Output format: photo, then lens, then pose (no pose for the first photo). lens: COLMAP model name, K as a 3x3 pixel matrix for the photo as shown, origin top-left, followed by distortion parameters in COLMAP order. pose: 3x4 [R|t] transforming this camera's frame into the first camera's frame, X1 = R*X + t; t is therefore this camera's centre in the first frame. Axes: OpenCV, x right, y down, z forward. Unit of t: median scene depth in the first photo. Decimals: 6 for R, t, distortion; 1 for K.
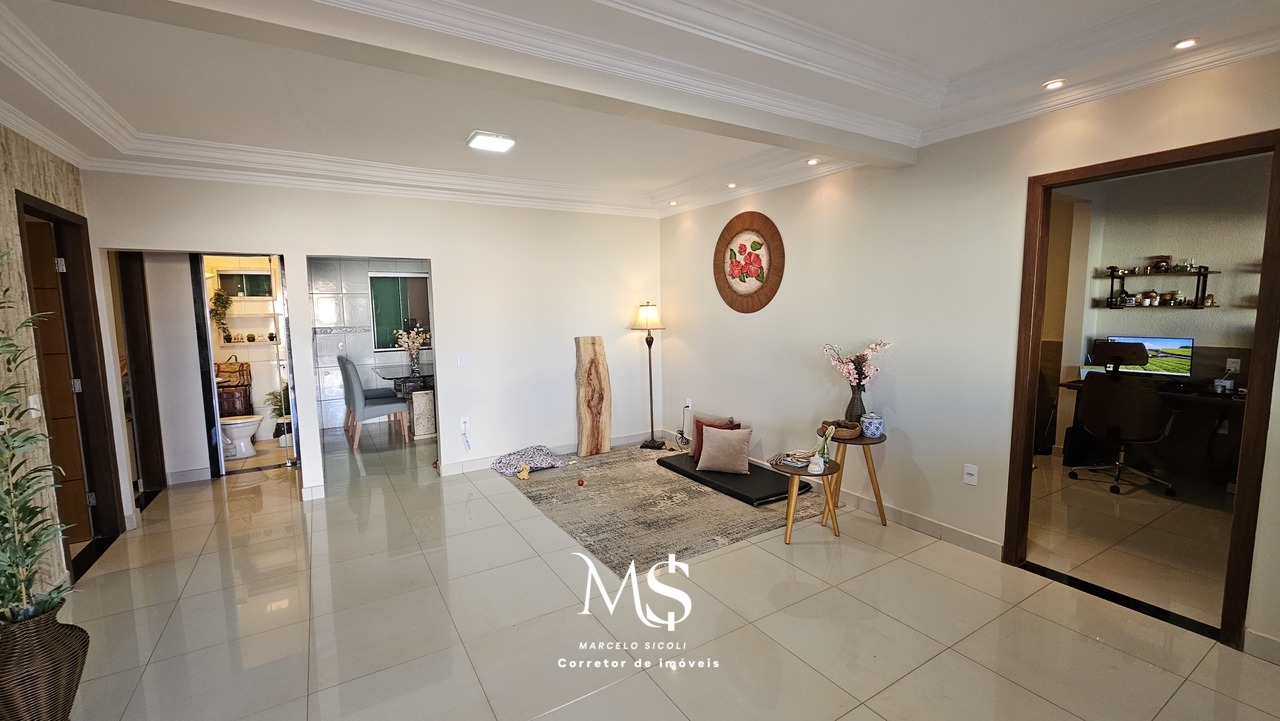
lens RADIAL K [[527.0, 0, 641.5], [0, 527.0, 357.2], [0, 0, 1]] dist [0.002993, -0.000911]
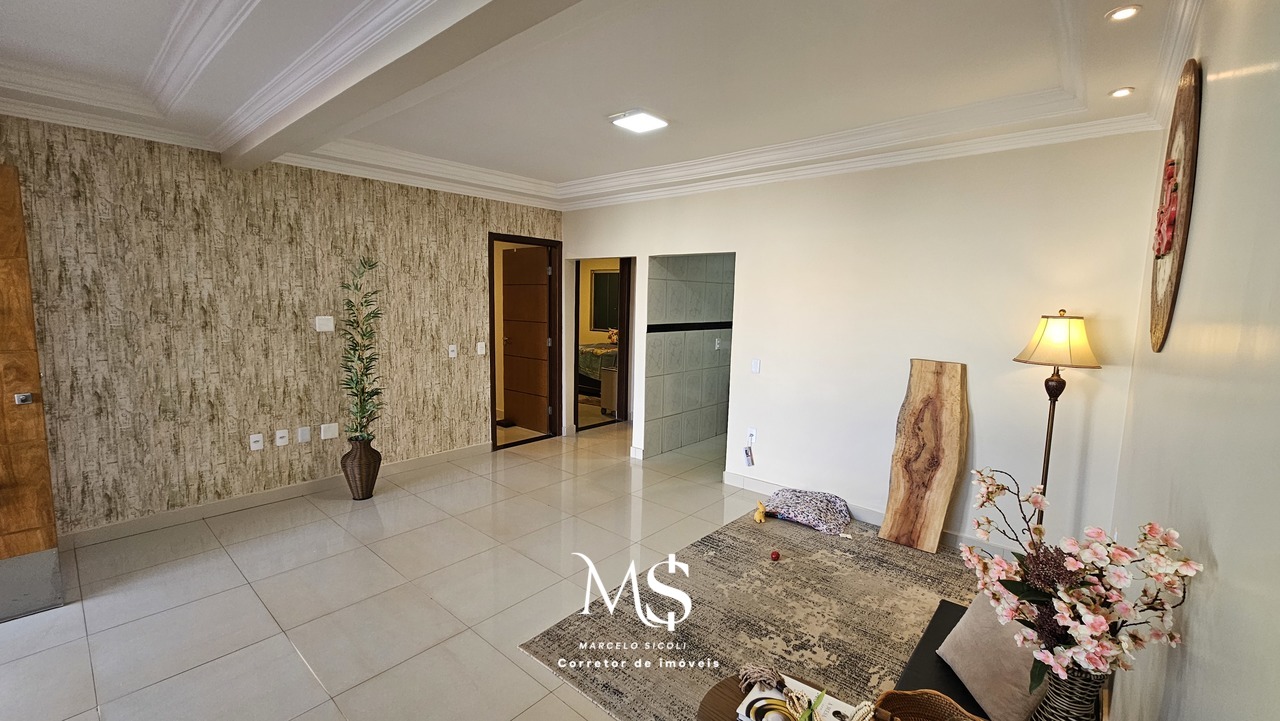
lens RADIAL K [[527.0, 0, 633.1], [0, 527.0, 353.2], [0, 0, 1]] dist [0.002993, -0.000911]
pose [[0.290947, 0.124647, -0.948585, 0.492729], [-0.120322, 0.988372, 0.092970, -0.080449], [0.949143, 0.087086, 0.302562, 0.601196]]
